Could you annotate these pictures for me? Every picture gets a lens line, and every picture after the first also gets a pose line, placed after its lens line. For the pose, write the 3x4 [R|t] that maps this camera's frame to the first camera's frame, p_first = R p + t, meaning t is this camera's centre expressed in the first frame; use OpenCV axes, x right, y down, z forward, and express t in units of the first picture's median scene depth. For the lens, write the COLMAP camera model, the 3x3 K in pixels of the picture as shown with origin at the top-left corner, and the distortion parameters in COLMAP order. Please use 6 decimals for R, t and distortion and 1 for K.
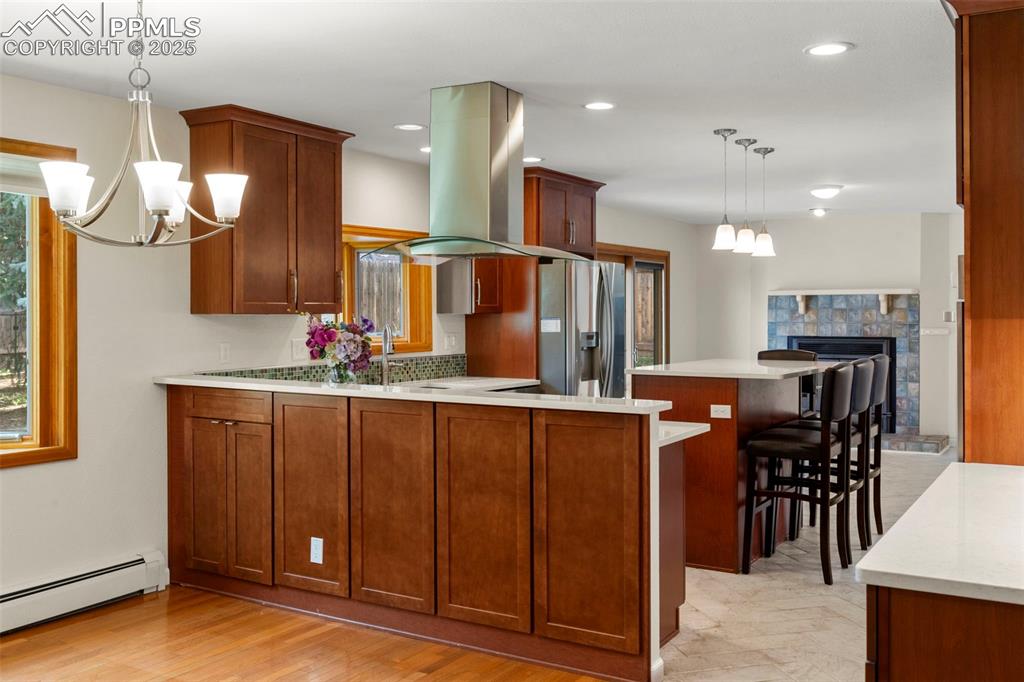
lens RADIAL K [[985.0, 0, 511.9], [0, 985.0, 314.4], [0, 0, 1]] dist [-0.001967, 0.005206]
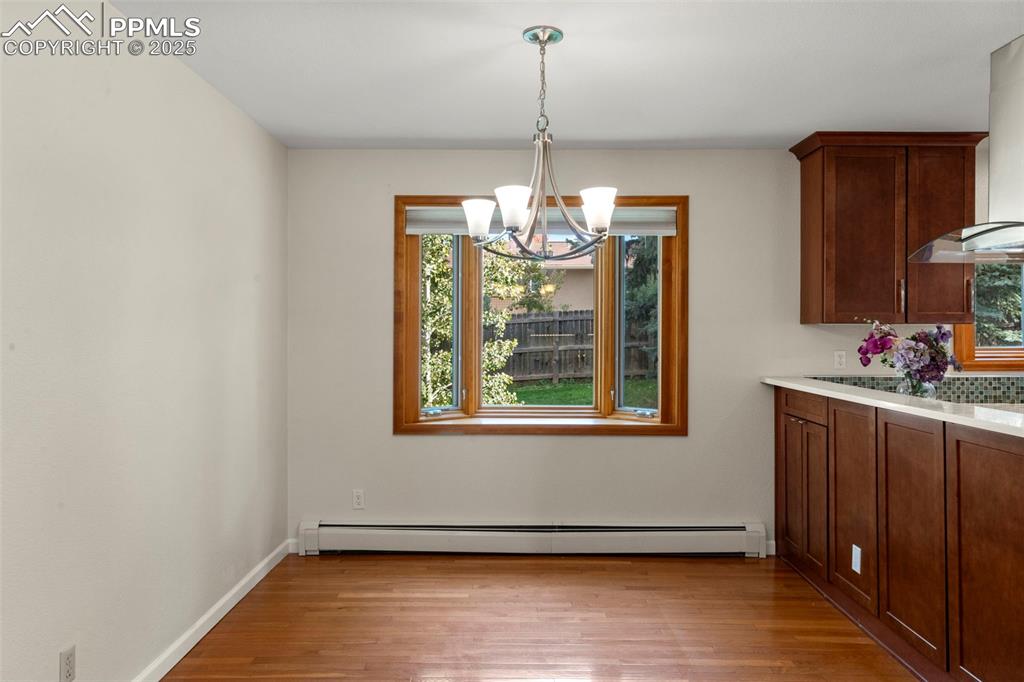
lens RADIAL K [[692.4, 0, 511.5], [0, 692.4, 334.4], [0, 0, 1]] dist [-0.000394, 0.001007]
pose [[0.506441, 0.000778, -0.862274, 0.220661], [-0.005339, 0.999983, -0.002233, 0.016638], [0.862258, 0.005734, 0.506436, 0.337844]]
